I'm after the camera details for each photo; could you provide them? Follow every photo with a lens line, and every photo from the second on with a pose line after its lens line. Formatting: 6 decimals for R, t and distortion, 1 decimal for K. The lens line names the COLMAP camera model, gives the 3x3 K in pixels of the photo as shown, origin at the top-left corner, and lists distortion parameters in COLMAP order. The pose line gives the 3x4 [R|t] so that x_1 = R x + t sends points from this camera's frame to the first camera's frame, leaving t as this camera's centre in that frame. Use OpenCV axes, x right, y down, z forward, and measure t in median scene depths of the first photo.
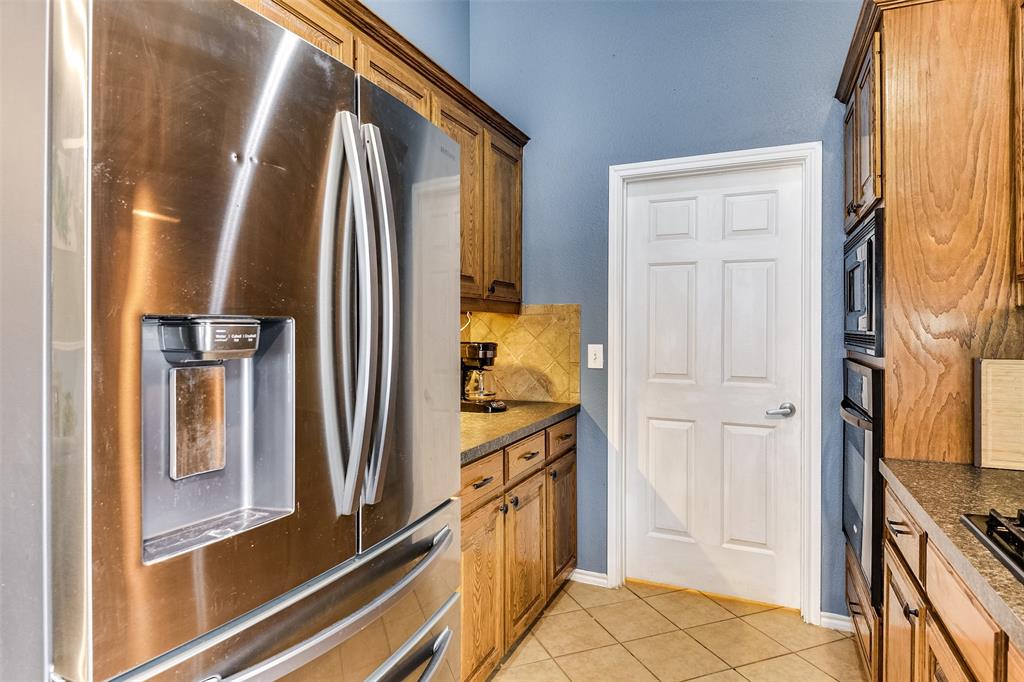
lens RADIAL K [[584.4, 0, 509.6], [0, 584.4, 325.3], [0, 0, 1]] dist [0.001311, 0.000022]
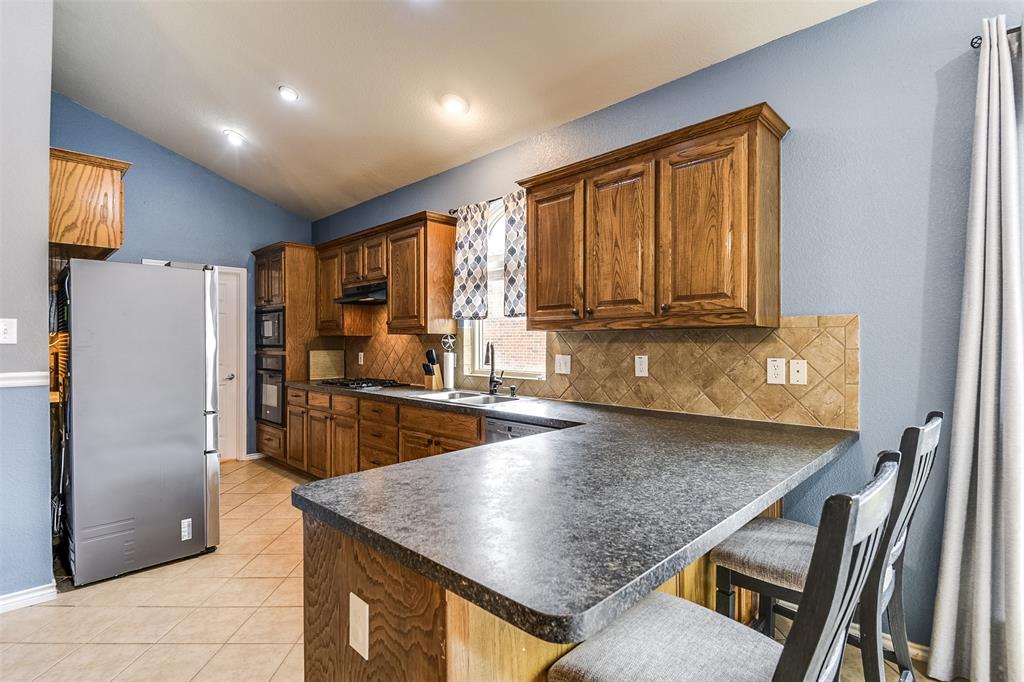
lens RADIAL K [[500.7, 0, 509.4], [0, 500.7, 348.2], [0, 0, 1]] dist [0.027823, -0.028167]
pose [[0.347425, -0.012600, 0.937623, -1.116353], [-0.000539, 0.999907, 0.013637, -0.000971], [-0.937707, -0.005243, 0.347386, -0.826397]]
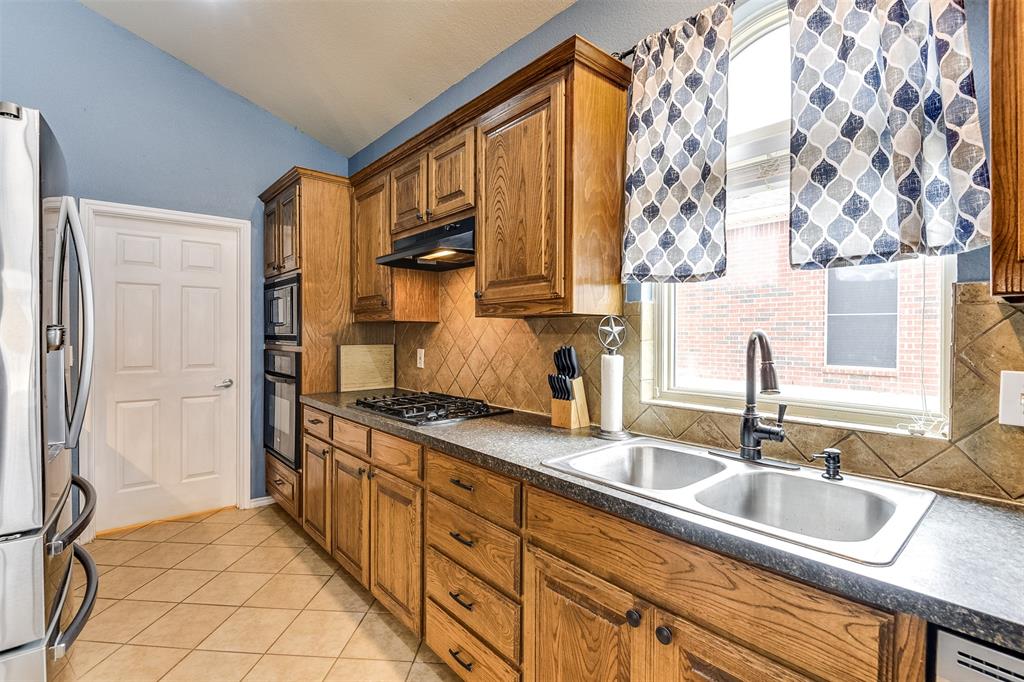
lens RADIAL K [[470.4, 0, 513.6], [0, 470.4, 336.2], [0, 0, 1]] dist [0.015844, -0.017958]
pose [[0.410815, -0.008793, 0.911676, -0.396497], [-0.002573, 0.999938, 0.010803, 0.000130], [-0.911715, -0.006784, 0.410767, -0.251355]]
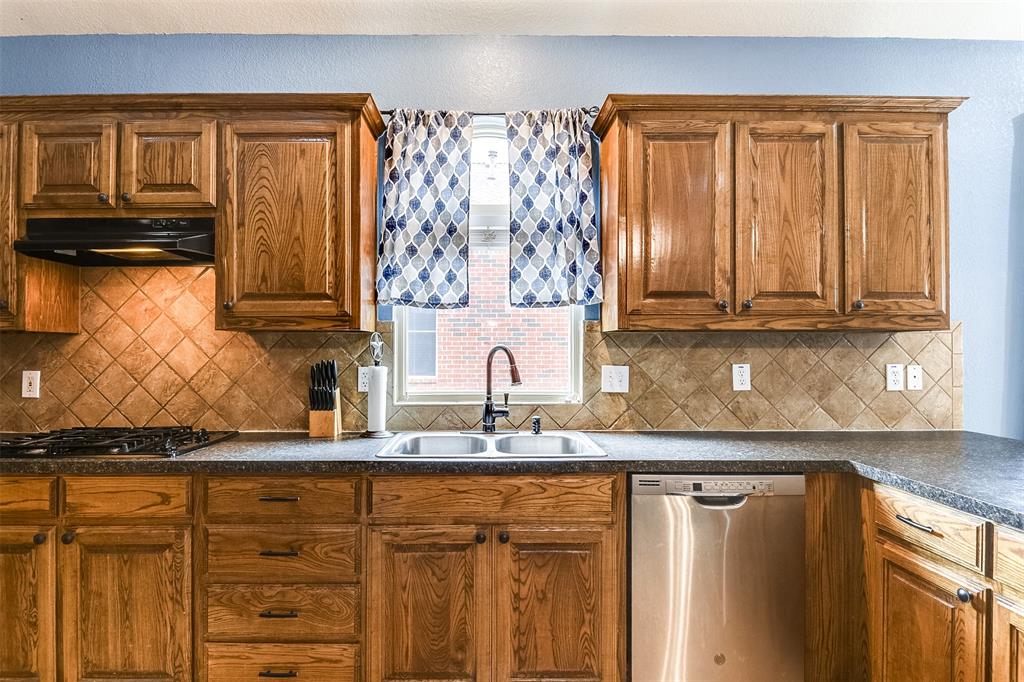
lens RADIAL K [[554.1, 0, 483.6], [0, 554.1, 344.5], [0, 0, 1]] dist [0.032508, -0.038554]
pose [[-0.425661, 0.002465, 0.904880, -0.648687], [-0.002510, 0.999989, -0.003905, 0.000994], [-0.904879, -0.003934, -0.425650, 0.143512]]
